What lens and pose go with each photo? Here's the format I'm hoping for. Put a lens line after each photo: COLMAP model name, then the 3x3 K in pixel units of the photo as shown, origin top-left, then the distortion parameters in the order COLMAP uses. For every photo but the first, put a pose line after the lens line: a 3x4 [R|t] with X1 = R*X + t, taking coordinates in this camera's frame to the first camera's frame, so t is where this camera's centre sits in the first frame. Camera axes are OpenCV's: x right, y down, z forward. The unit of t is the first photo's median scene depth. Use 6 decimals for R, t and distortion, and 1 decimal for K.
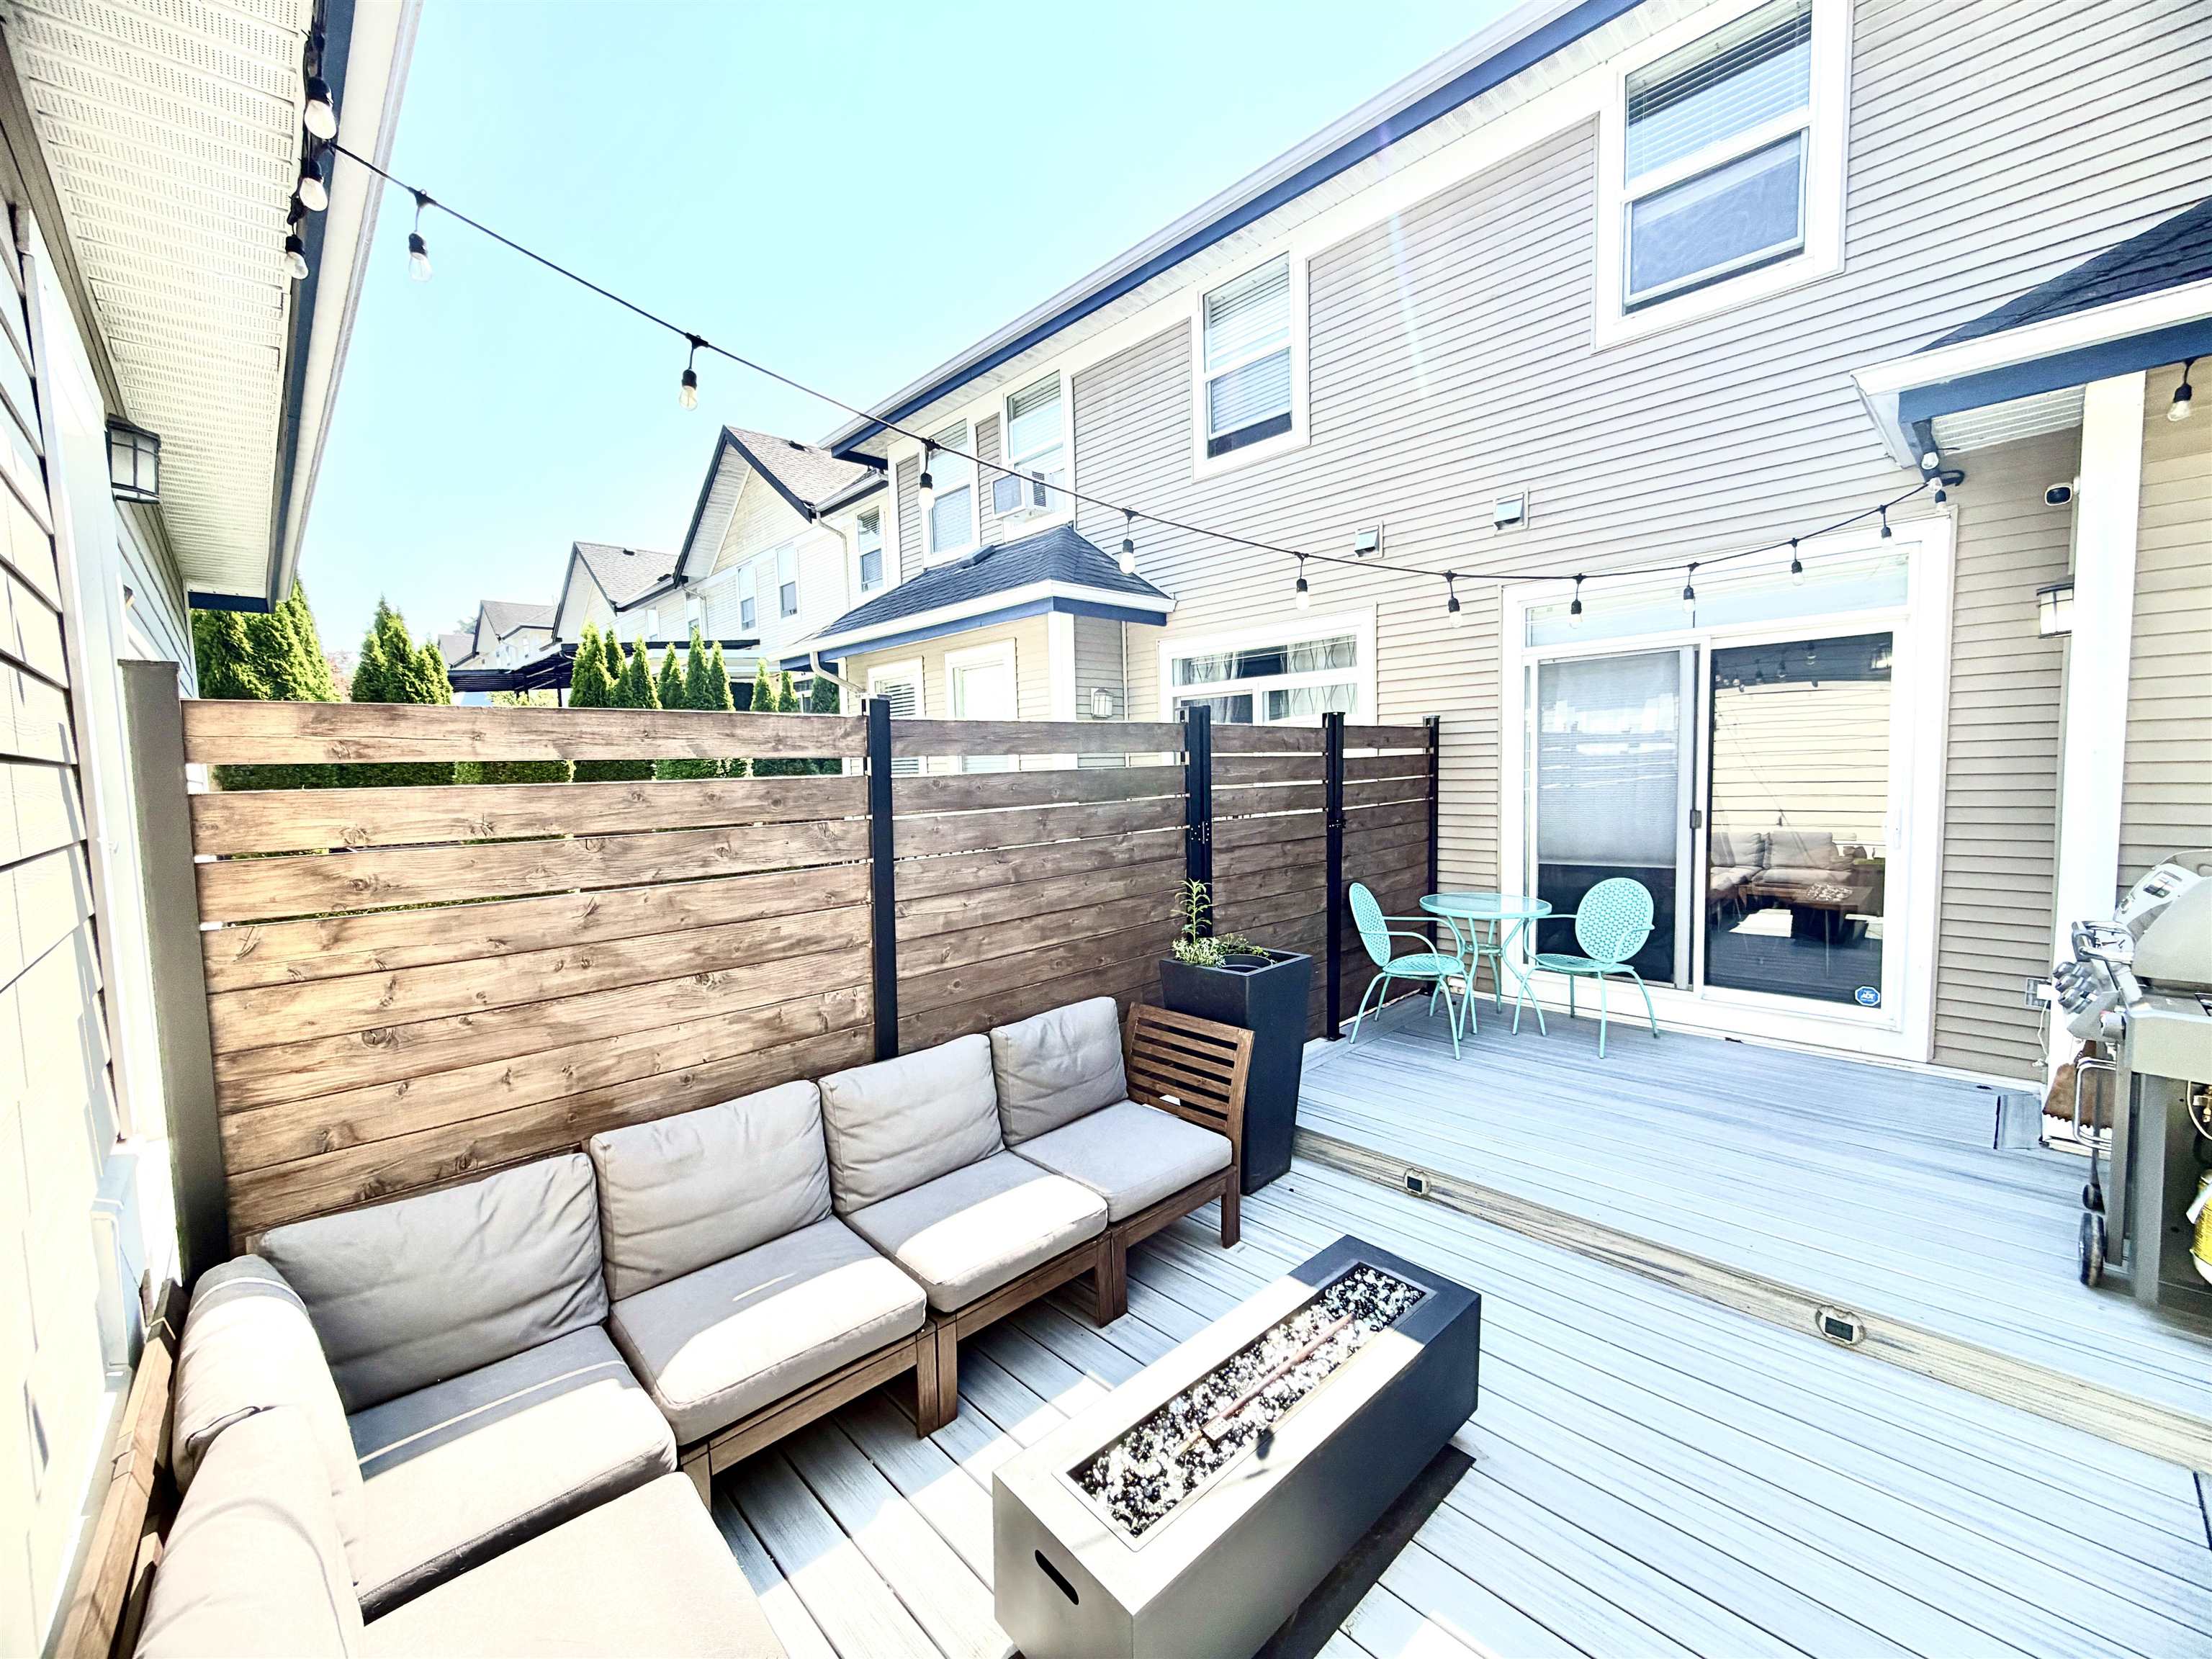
lens RADIAL K [[883.6, 0, 1098.9], [0, 883.6, 828.3], [0, 0, 1]] dist [0.000748, 0.000034]
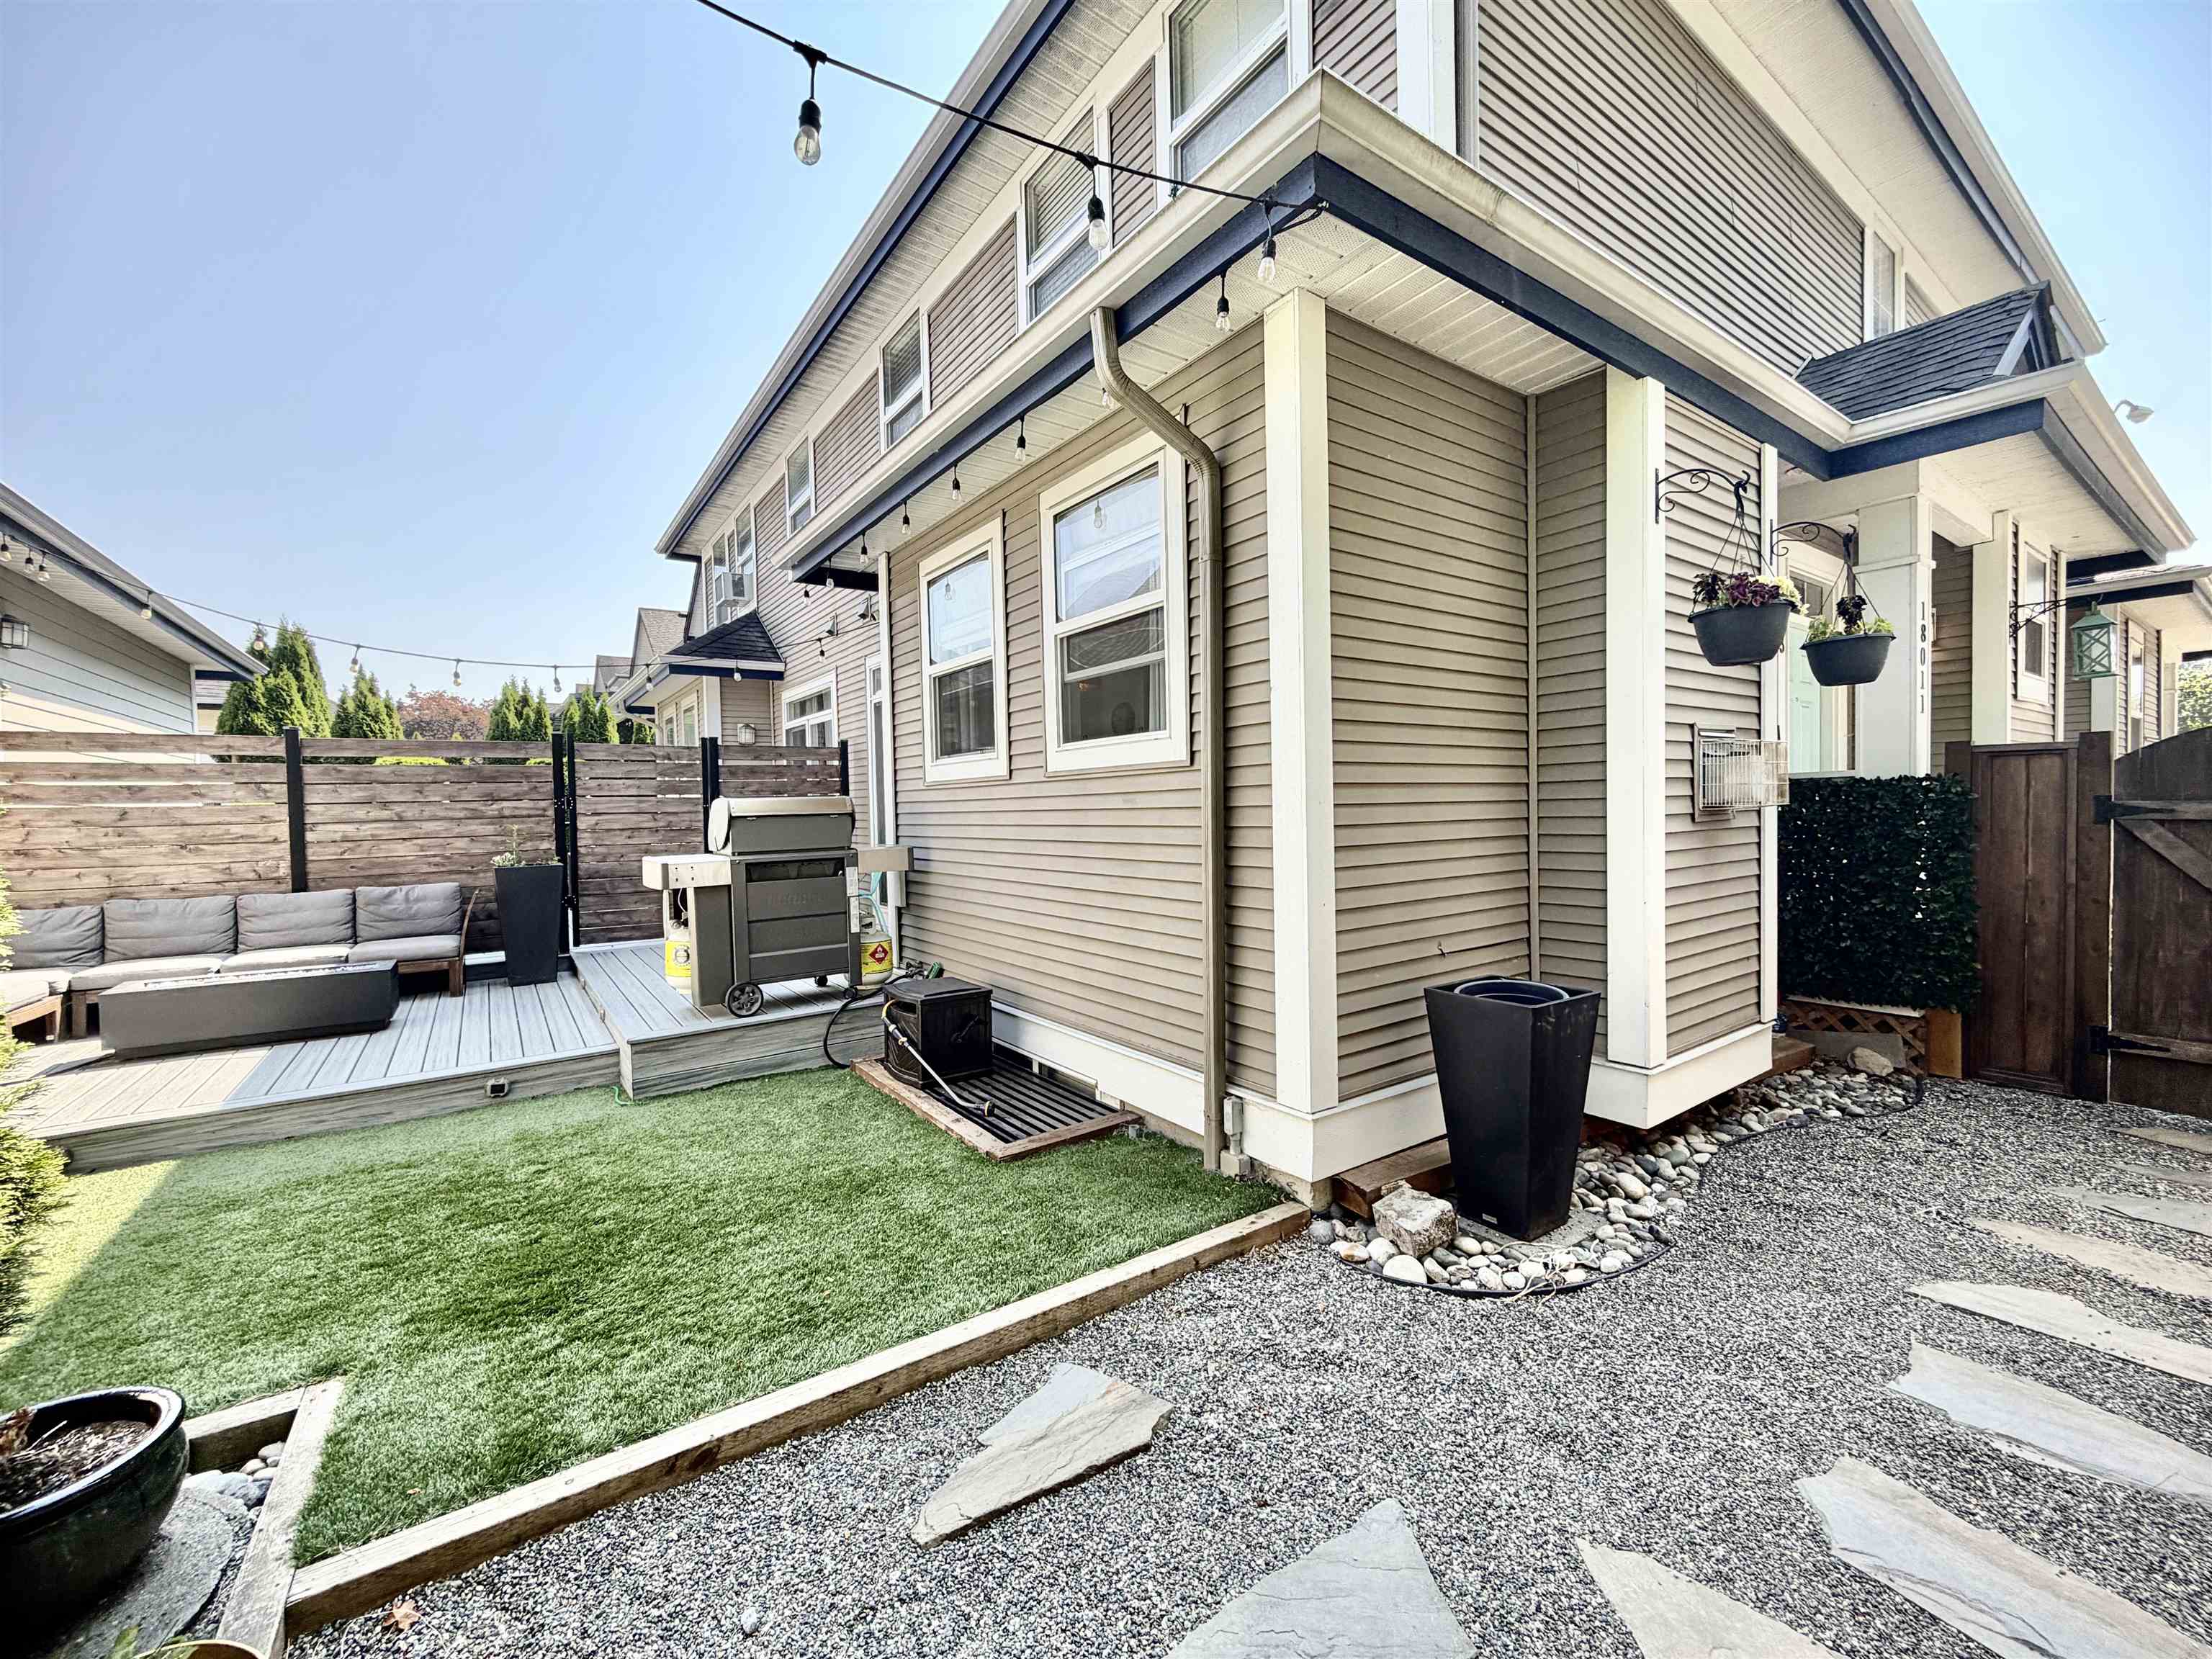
lens RADIAL K [[883.6, 0, 1098.9], [0, 883.6, 828.3], [0, 0, 1]] dist [0.000748, 0.000034]
pose [[0.988917, 0.009564, -0.148163, 1.714202], [-0.015768, 0.999045, -0.040754, 0.131566], [0.147632, 0.042639, 0.988123, -0.718698]]
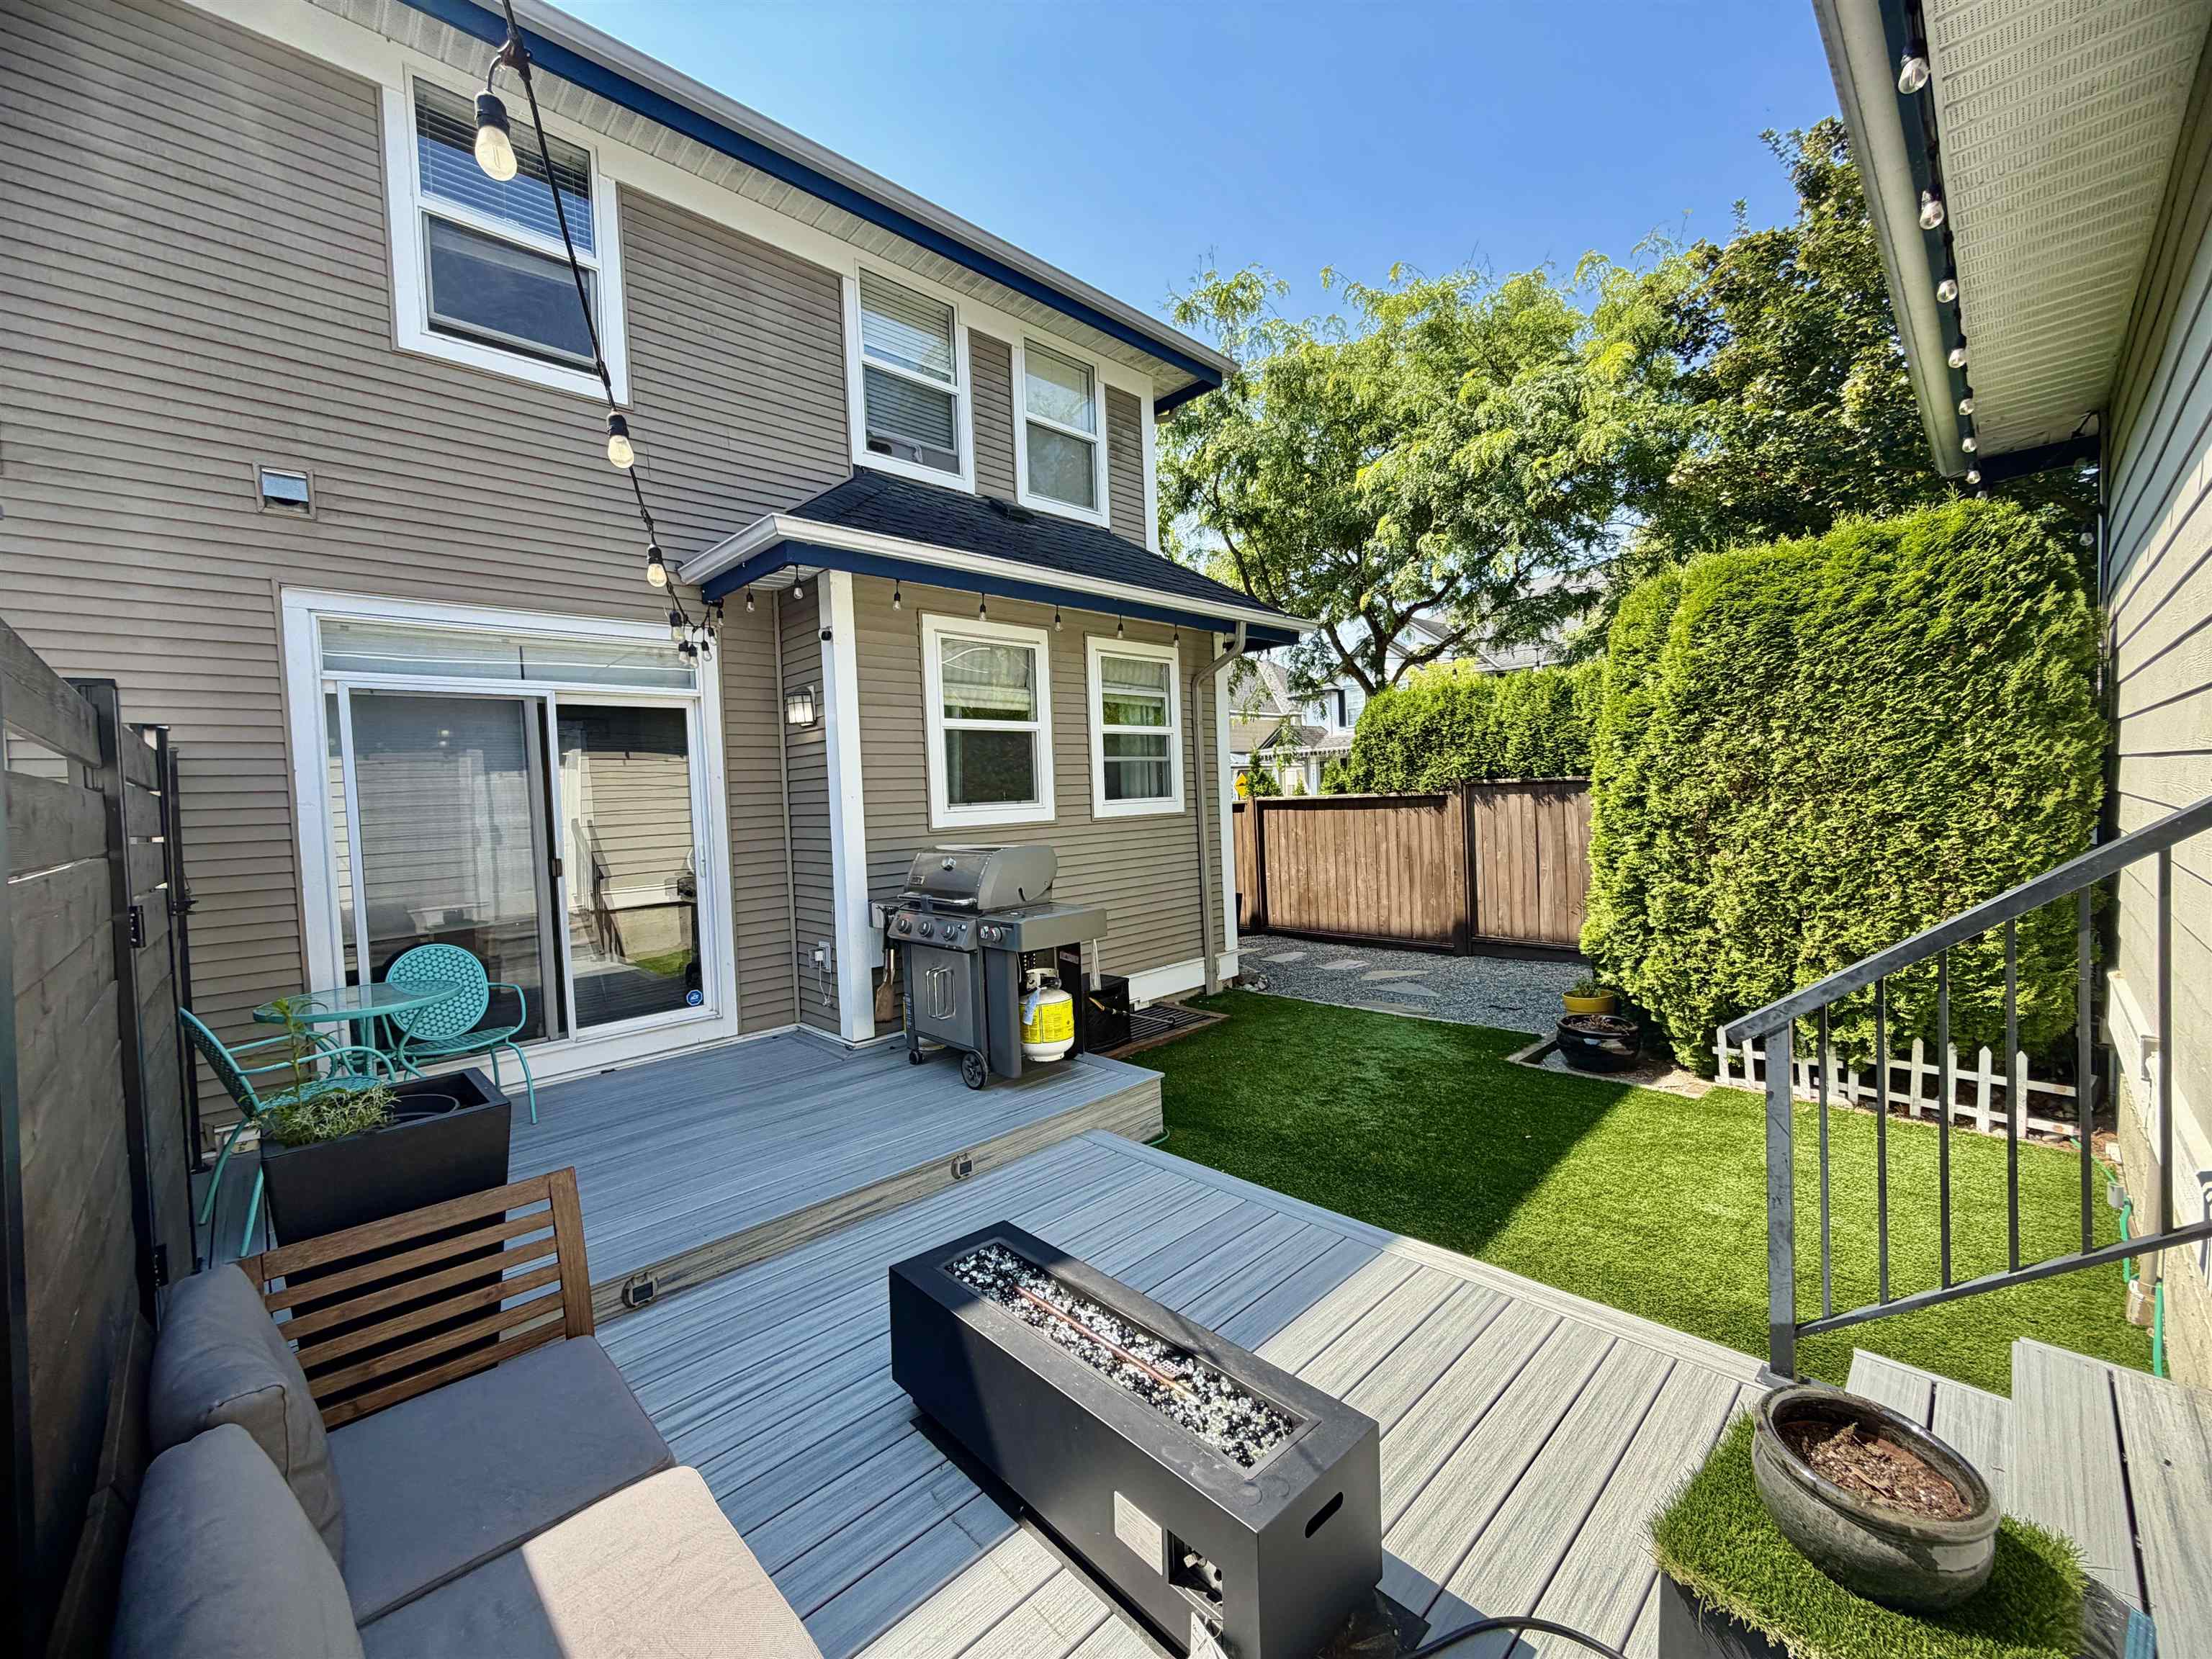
lens RADIAL K [[903.8, 0, 1106.0], [0, 903.8, 829.5], [0, 0, 1]] dist [0.000695, 0.000068]
pose [[-0.016771, -0.018233, 0.999693, -0.544471], [0.101747, 0.994612, 0.019847, -0.015862], [-0.994669, 0.102049, -0.014825, 0.548993]]
